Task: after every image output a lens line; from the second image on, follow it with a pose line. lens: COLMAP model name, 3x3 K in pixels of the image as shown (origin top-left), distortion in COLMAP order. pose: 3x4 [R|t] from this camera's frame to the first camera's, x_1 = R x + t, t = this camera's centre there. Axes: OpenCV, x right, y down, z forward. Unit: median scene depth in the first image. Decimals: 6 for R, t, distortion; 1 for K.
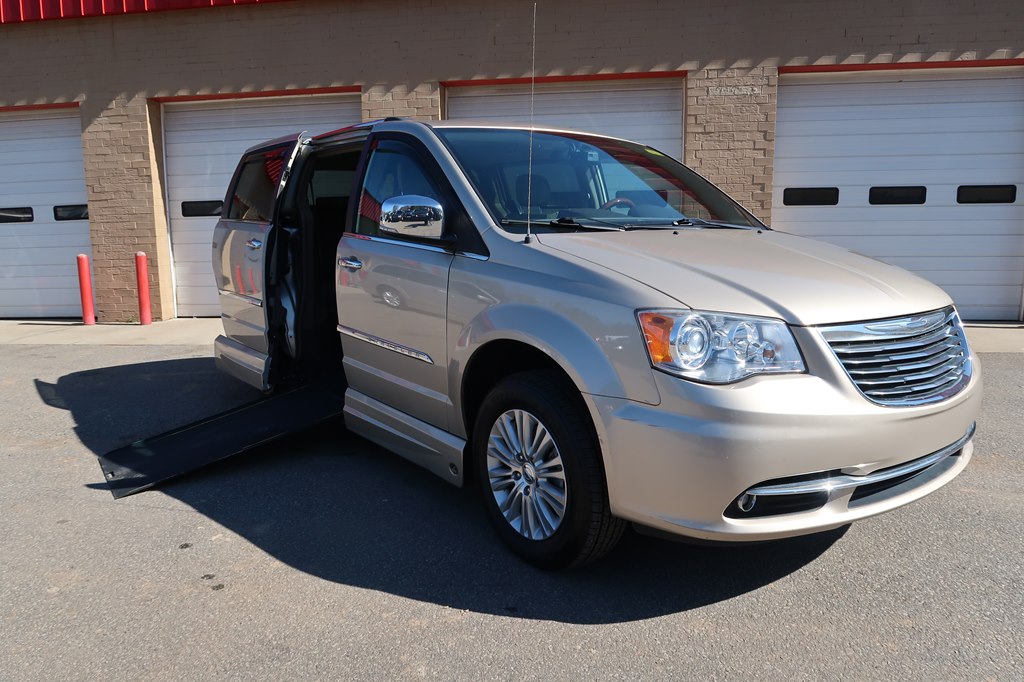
lens RADIAL K [[580.3, 0, 512.0], [0, 580.3, 341.0], [0, 0, 1]] dist [-0.006645, -0.003358]
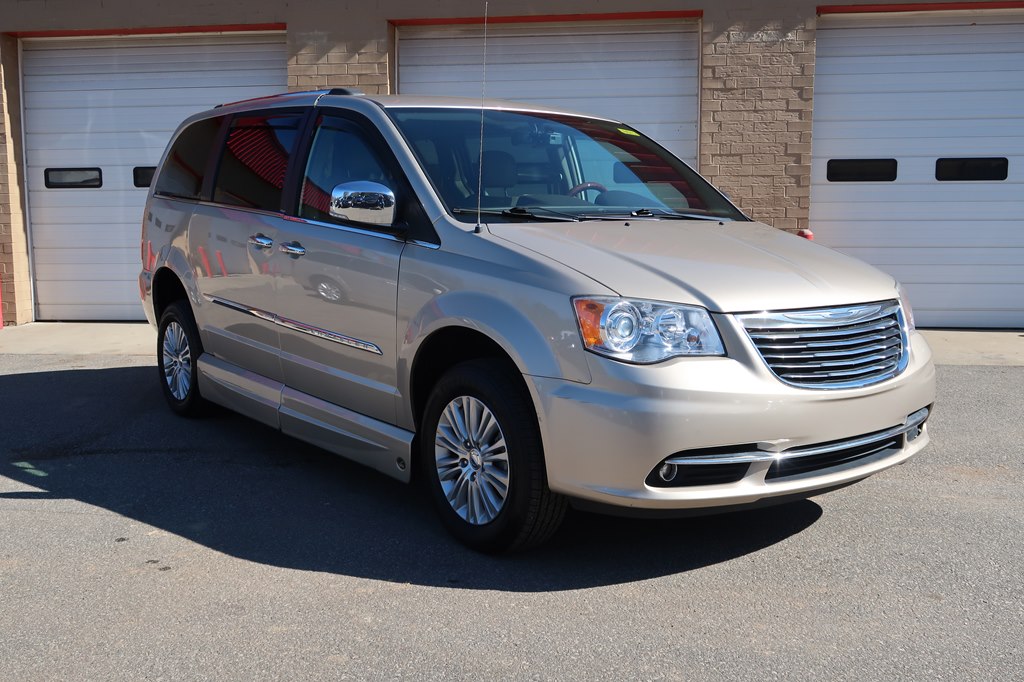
lens RADIAL K [[800.7, 0, 496.6], [0, 800.7, 338.1], [0, 0, 1]] dist [0.004012, -0.001457]
pose [[0.999800, 0.013887, 0.014359, 0.043637], [-0.013512, 0.999574, -0.025861, 0.053040], [-0.014712, 0.025662, 0.999562, -0.406134]]
